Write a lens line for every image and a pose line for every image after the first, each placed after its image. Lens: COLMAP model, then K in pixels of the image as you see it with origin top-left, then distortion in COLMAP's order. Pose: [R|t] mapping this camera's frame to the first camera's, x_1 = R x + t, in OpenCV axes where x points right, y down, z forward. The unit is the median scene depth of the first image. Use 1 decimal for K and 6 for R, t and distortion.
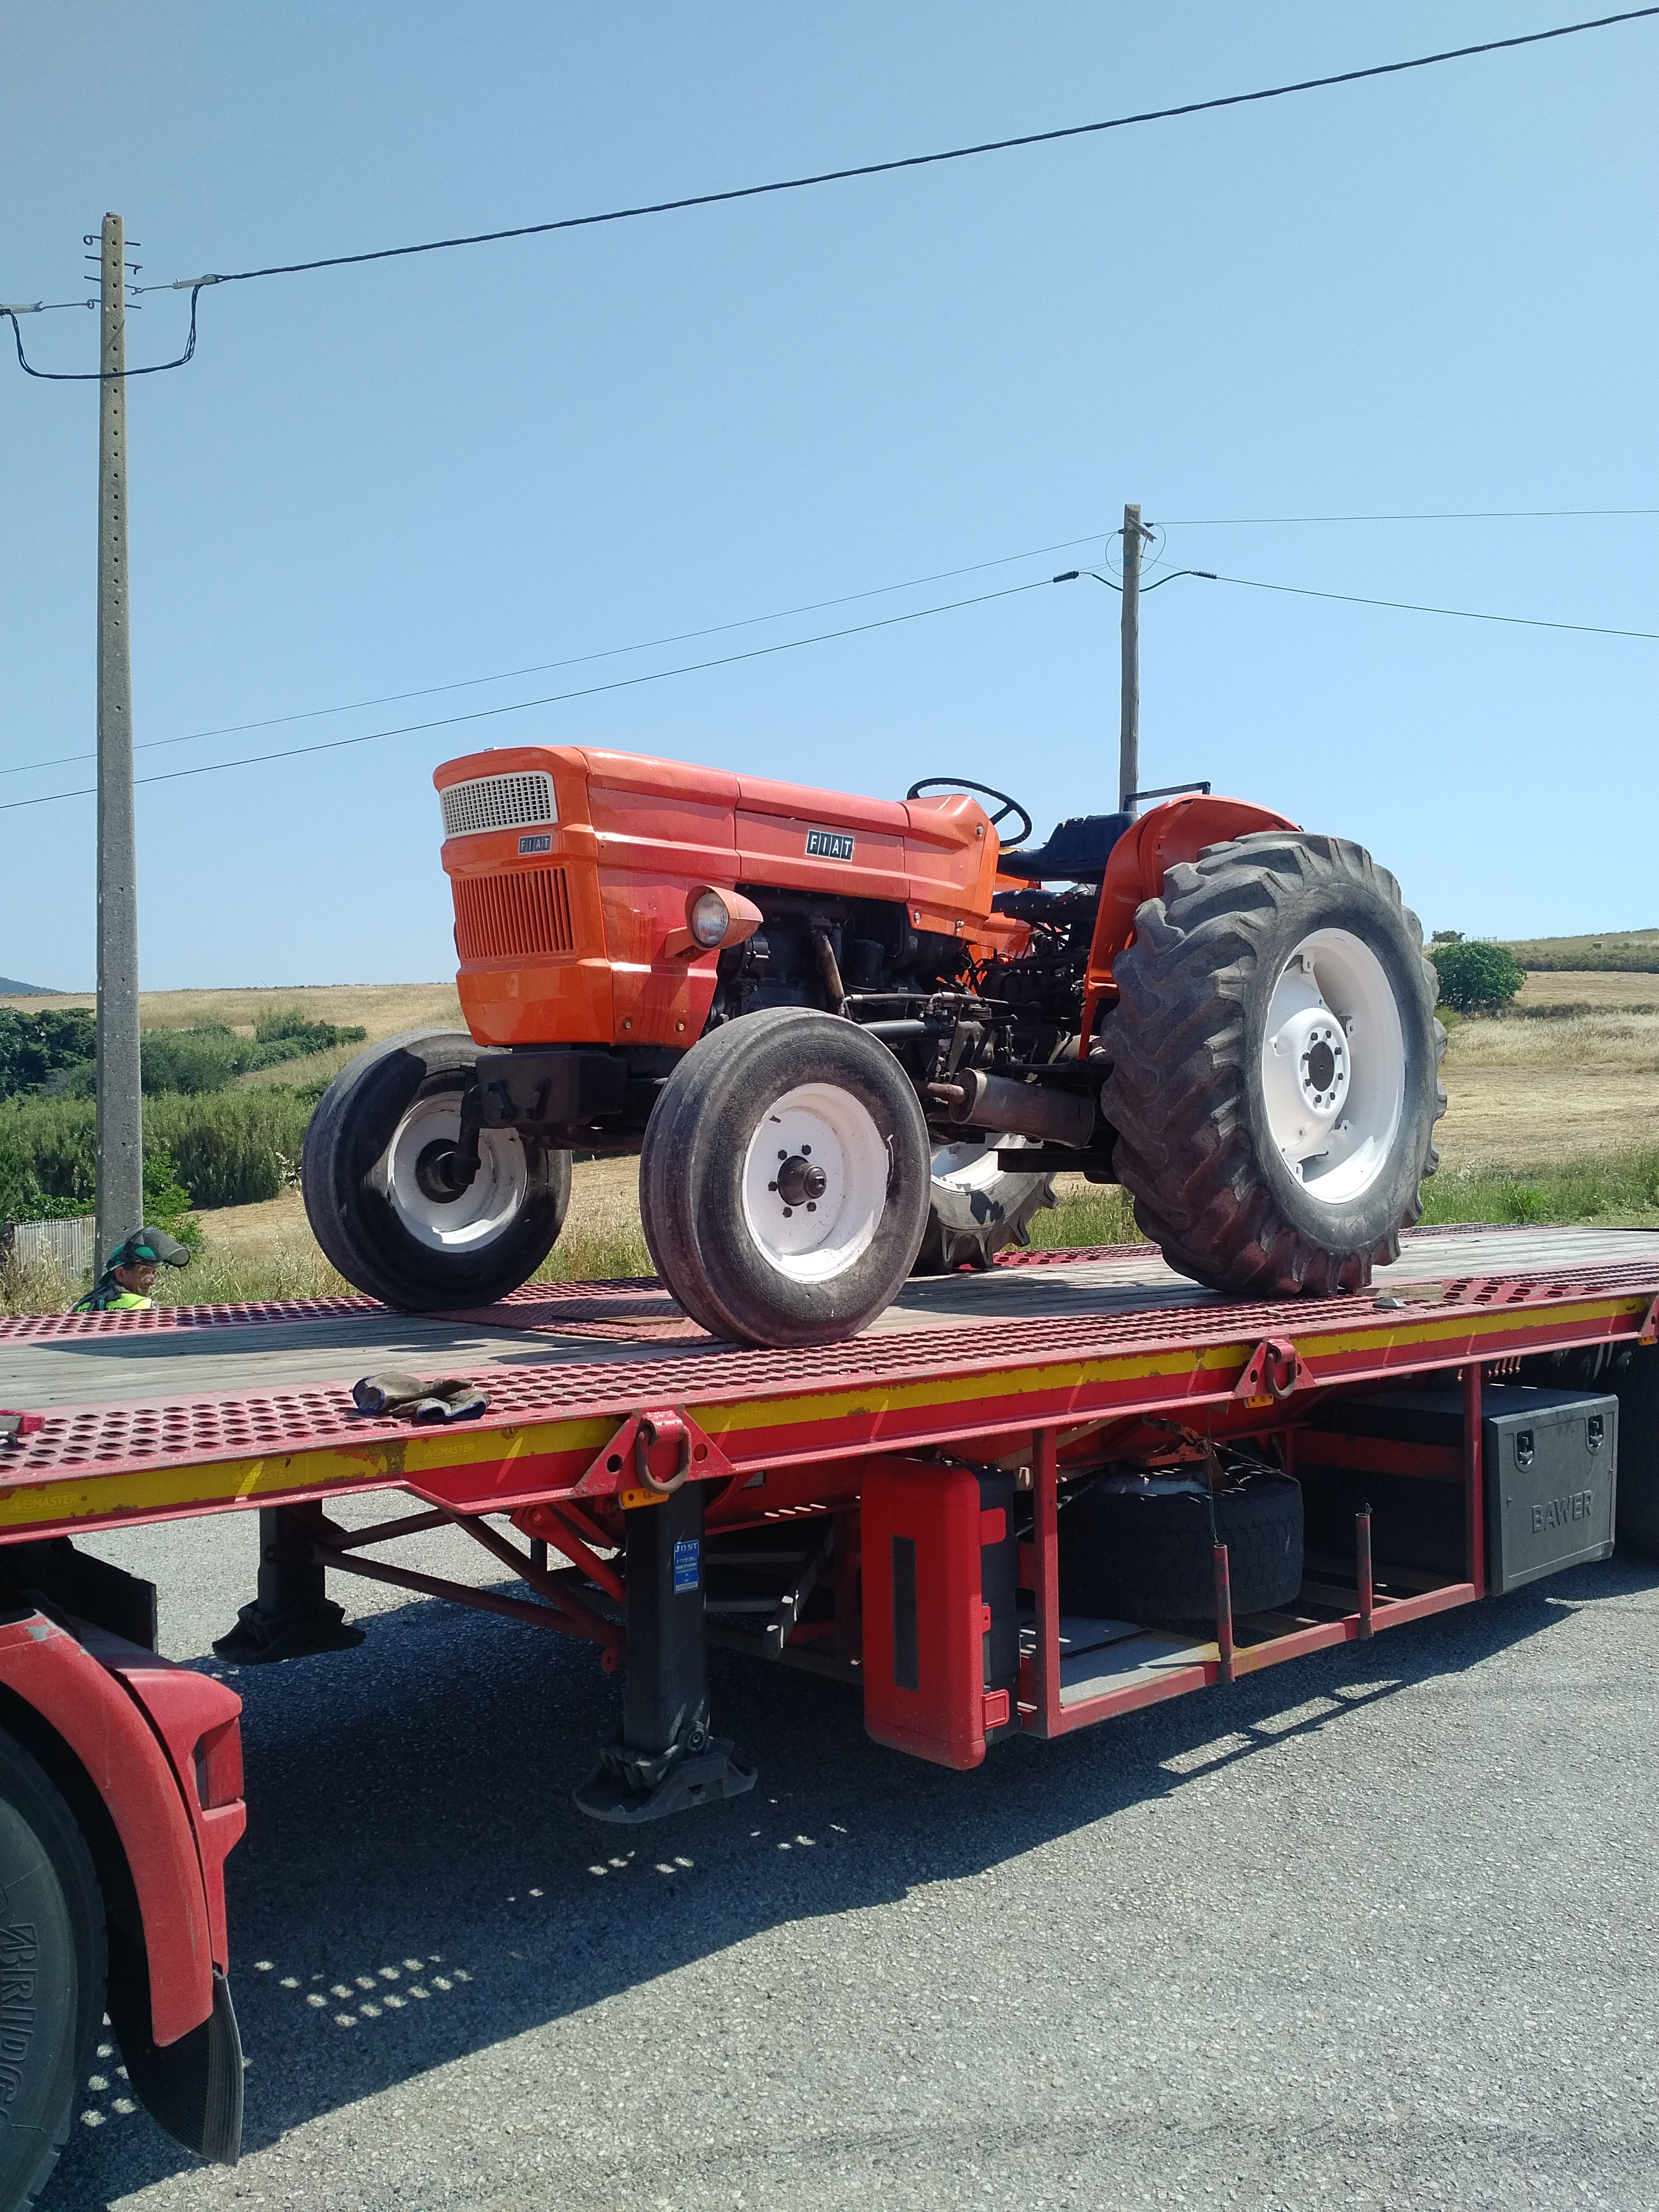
lens RADIAL K [[1928.8, 0, 829.5], [0, 1928.8, 1106.0], [0, 0, 1]] dist [0.144050, -0.297405]
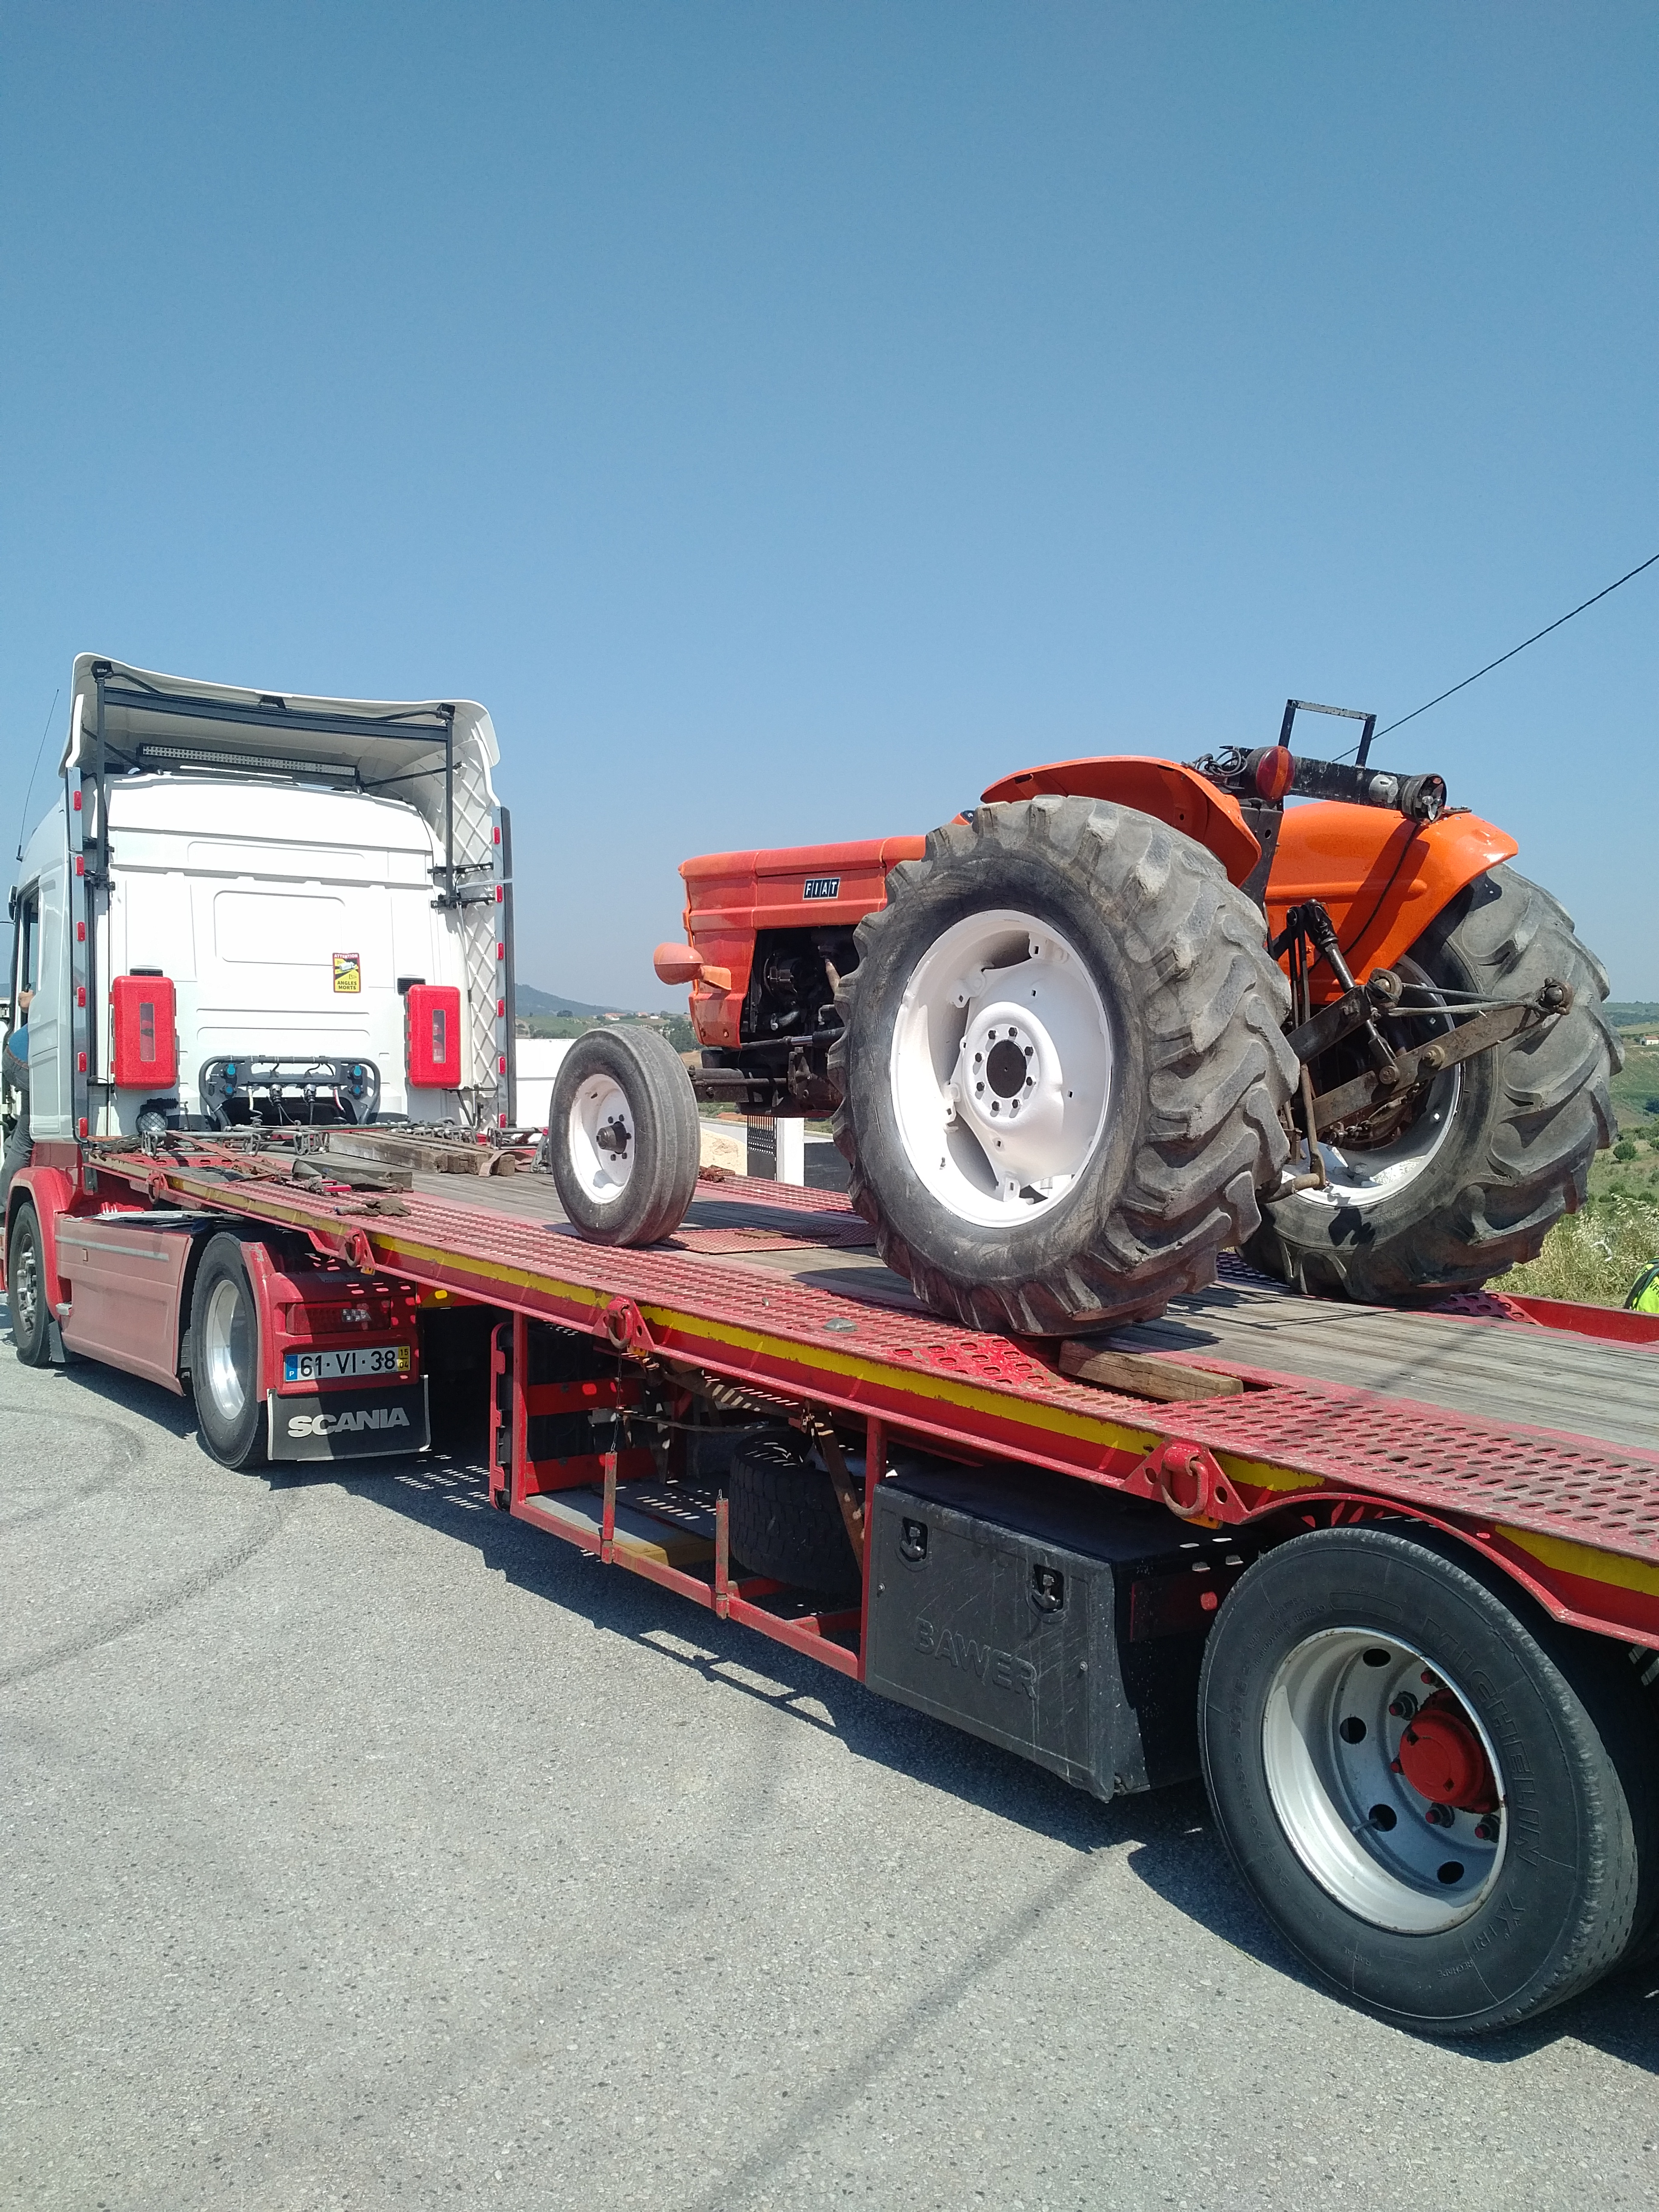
lens RADIAL K [[1928.8, 0, 829.5], [0, 1928.8, 1106.0], [0, 0, 1]] dist [0.144050, -0.297405]
pose [[-0.128781, 0.039309, -0.990894, 1.199420], [-0.010353, 0.999106, 0.040981, -0.041239], [0.991619, 0.015537, -0.128259, 1.108005]]
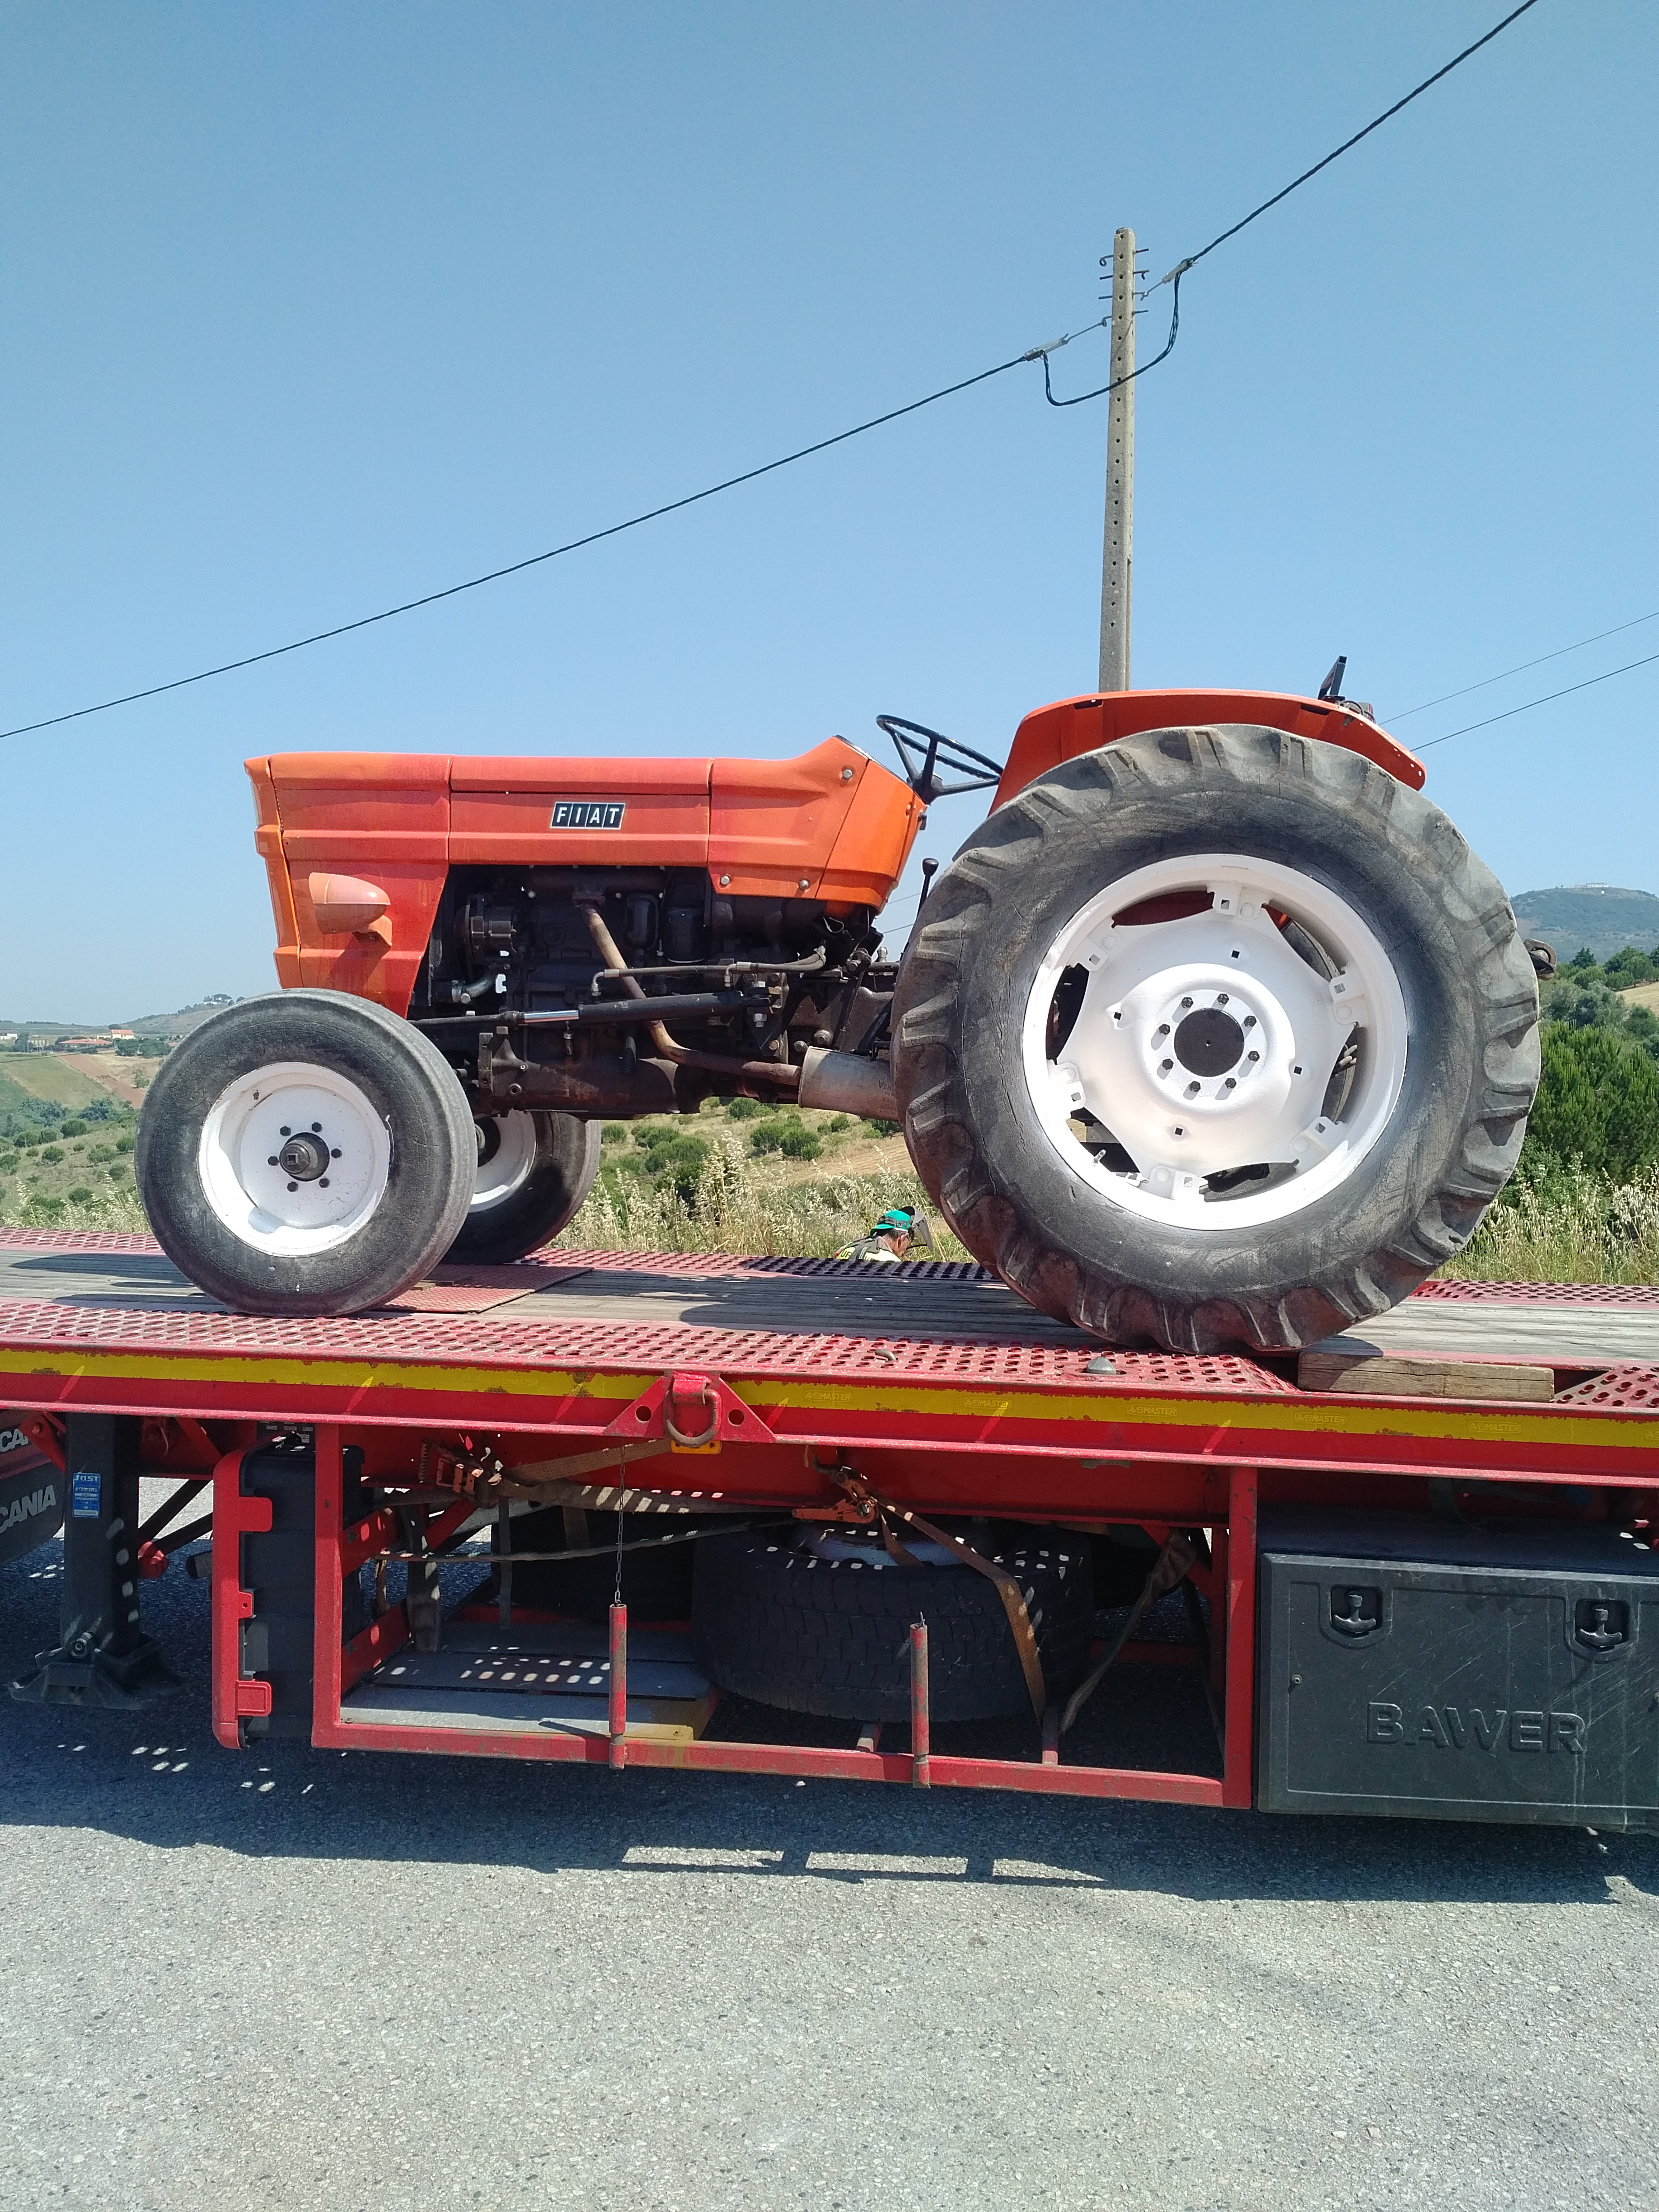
lens RADIAL K [[1928.8, 0, 829.5], [0, 1928.8, 1106.0], [0, 0, 1]] dist [0.144050, -0.297405]
pose [[0.634939, 0.023569, -0.772203, 0.782539], [-0.011350, 0.999711, 0.021181, -0.011024], [0.772479, -0.004685, 0.635023, 0.453550]]
